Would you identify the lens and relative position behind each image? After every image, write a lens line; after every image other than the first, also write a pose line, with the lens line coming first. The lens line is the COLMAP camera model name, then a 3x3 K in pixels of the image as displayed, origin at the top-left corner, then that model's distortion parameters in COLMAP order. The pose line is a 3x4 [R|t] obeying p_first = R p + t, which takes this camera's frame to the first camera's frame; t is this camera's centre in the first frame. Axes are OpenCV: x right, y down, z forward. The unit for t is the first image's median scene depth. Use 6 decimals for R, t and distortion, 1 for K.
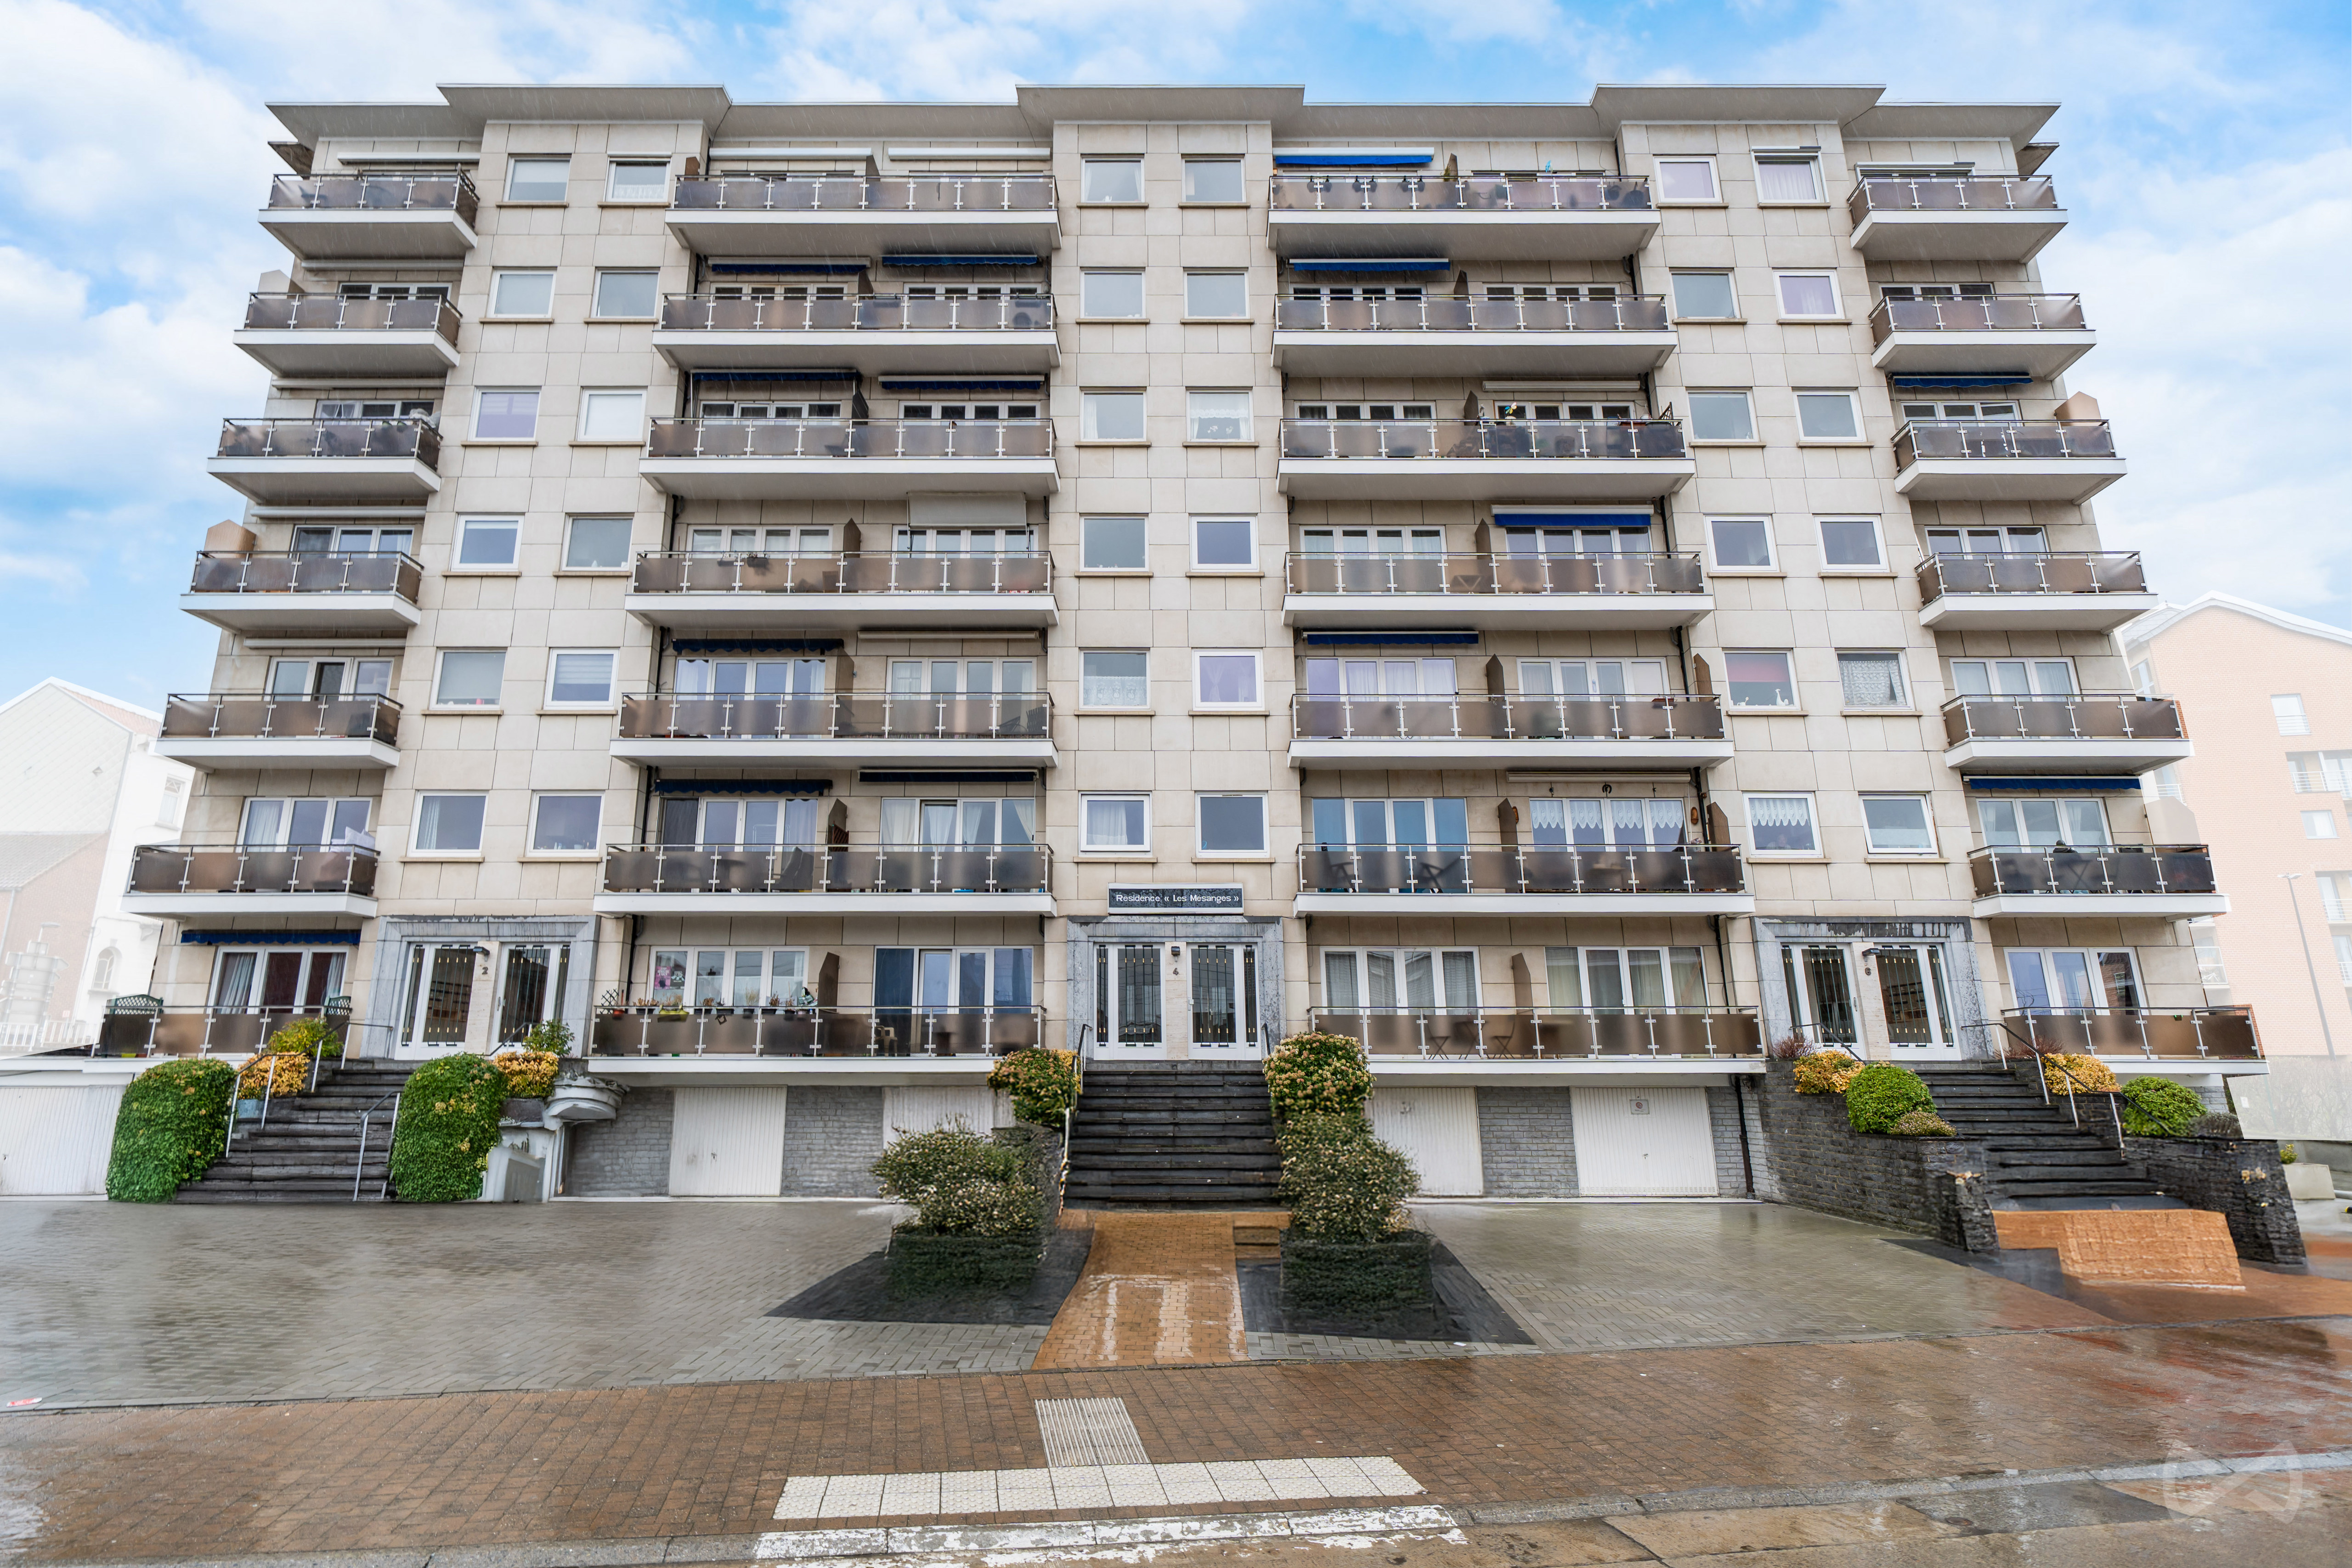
lens RADIAL K [[1197.0, 0, 1176.0], [0, 1197.0, 784.0], [0, 0, 1]] dist [-0.002315, -0.000516]
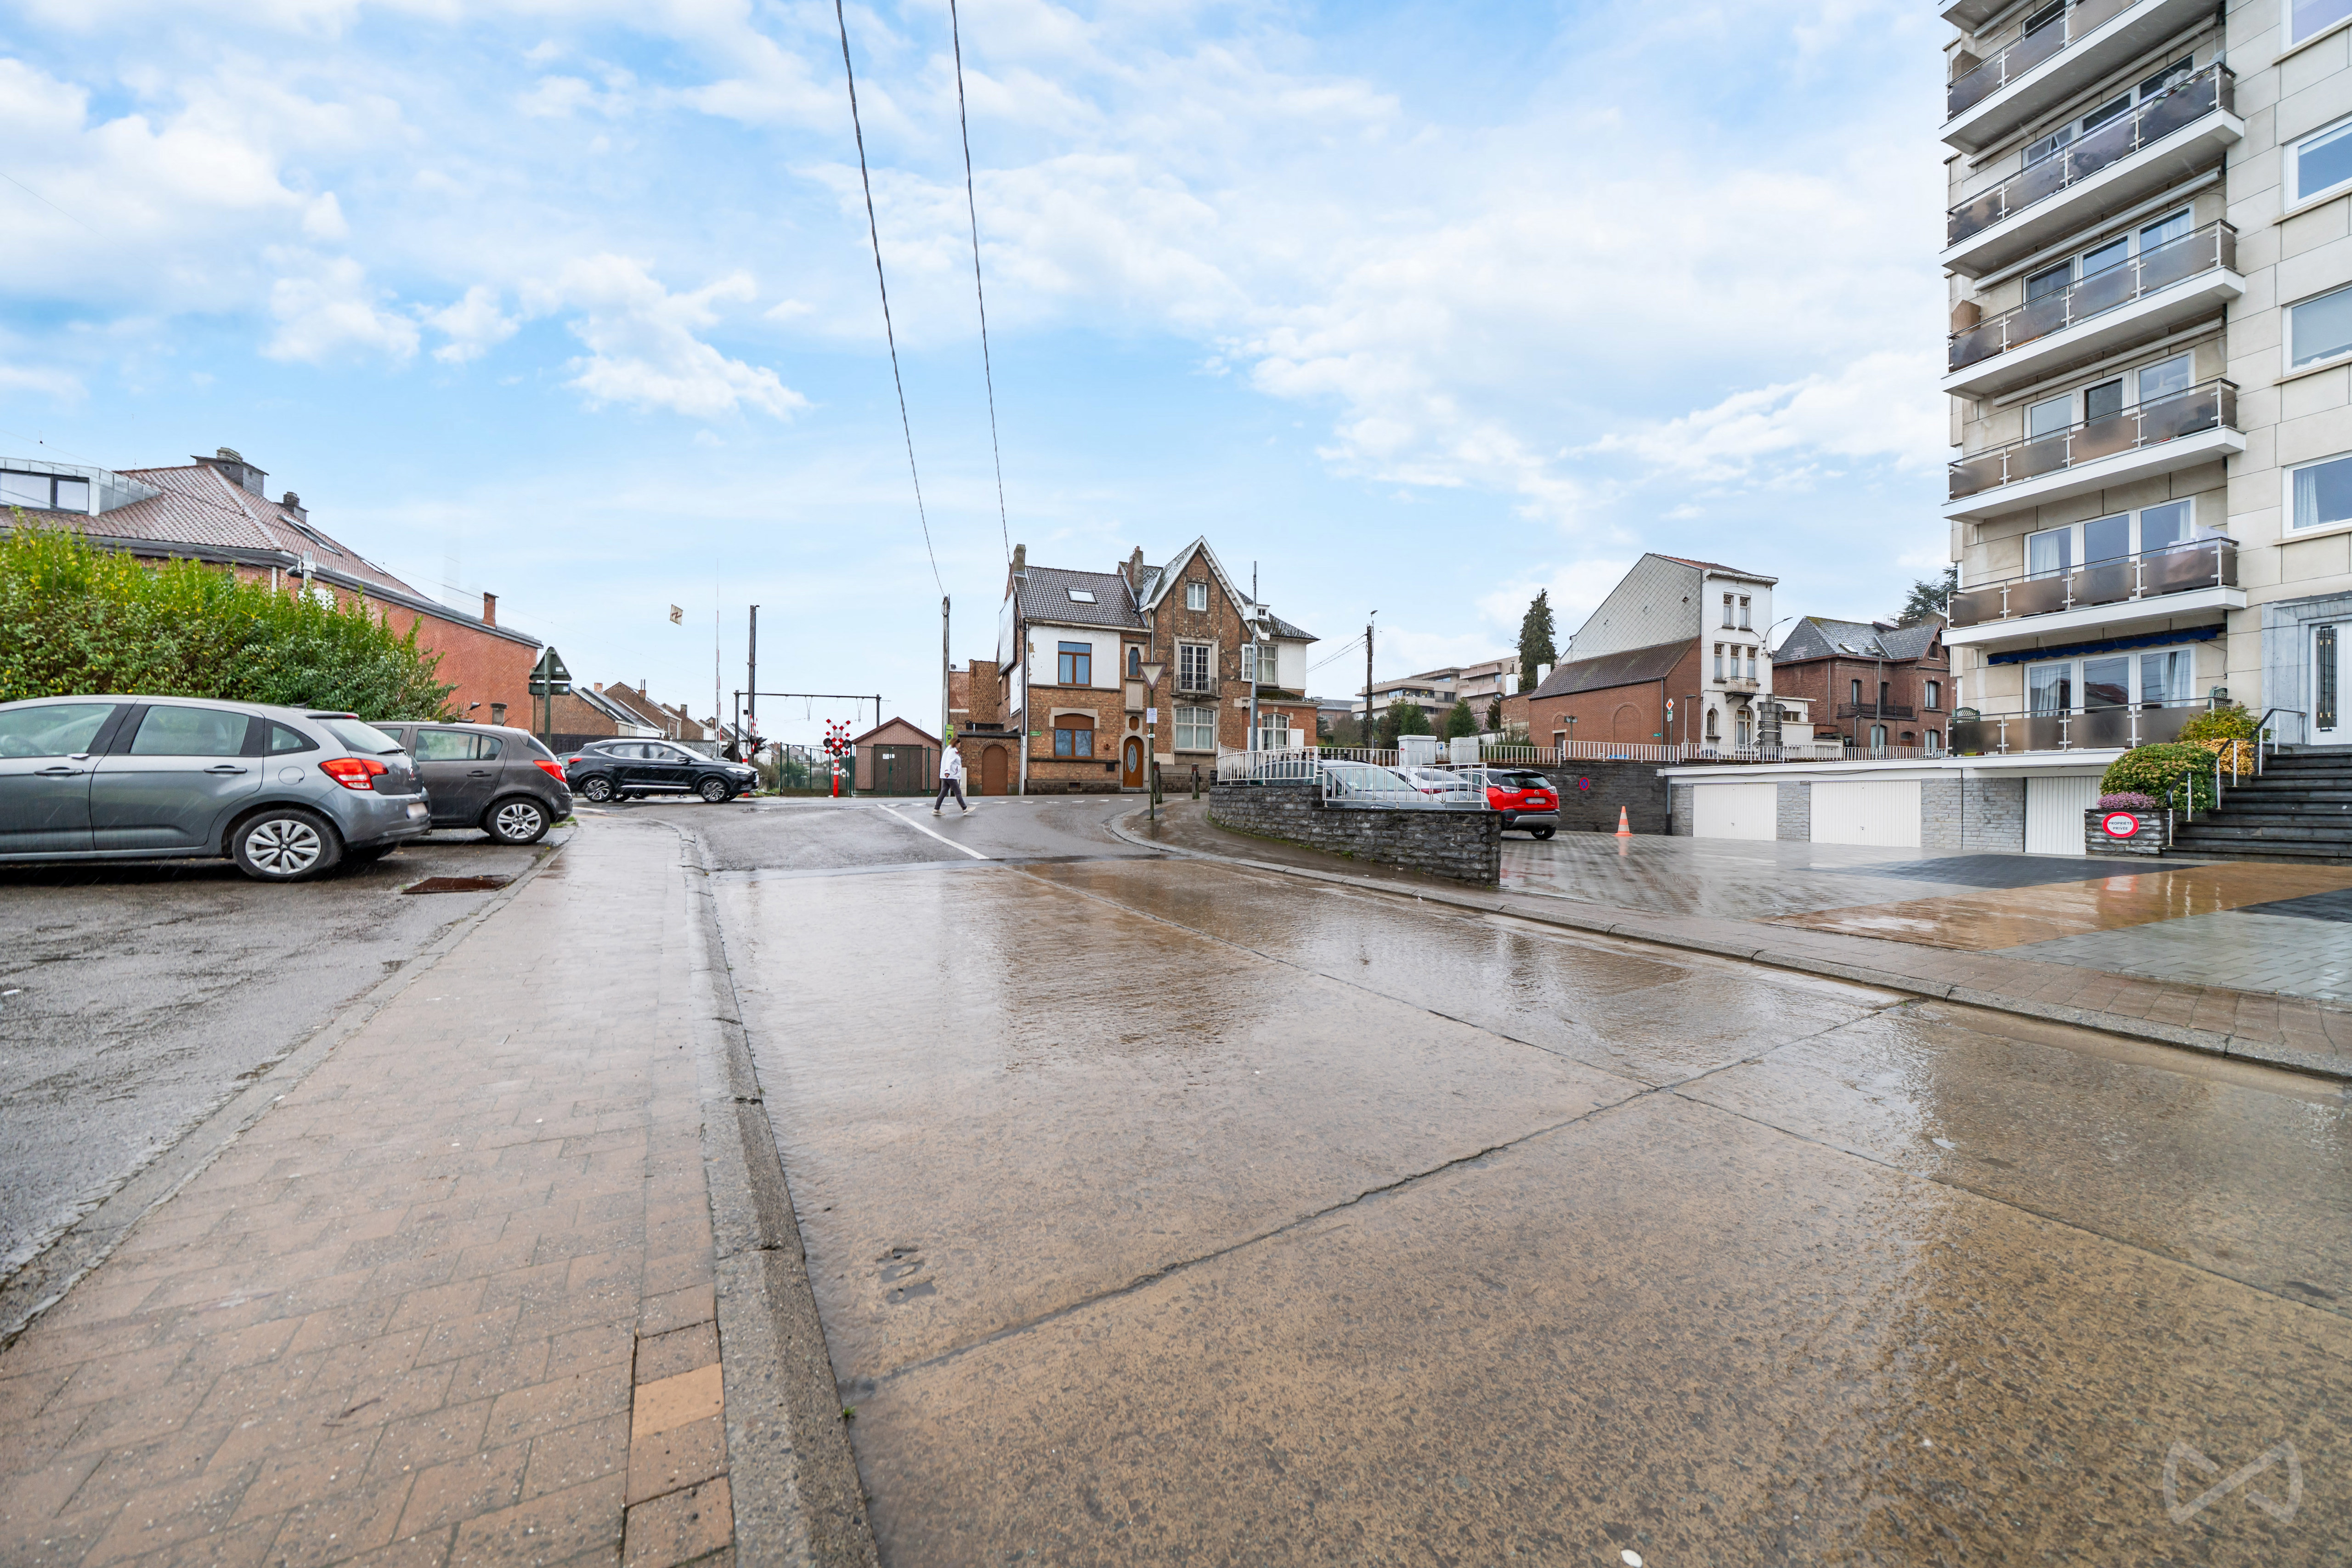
lens RADIAL K [[801.5, 0, 1179.5], [0, 801.5, 791.8], [0, 0, 1]] dist [-0.000726, -0.000061]
pose [[0.350483, -0.008964, -0.936526, -0.338985], [0.226791, 0.971006, 0.075580, 0.008650], [0.908695, -0.238886, 0.342354, -0.060390]]
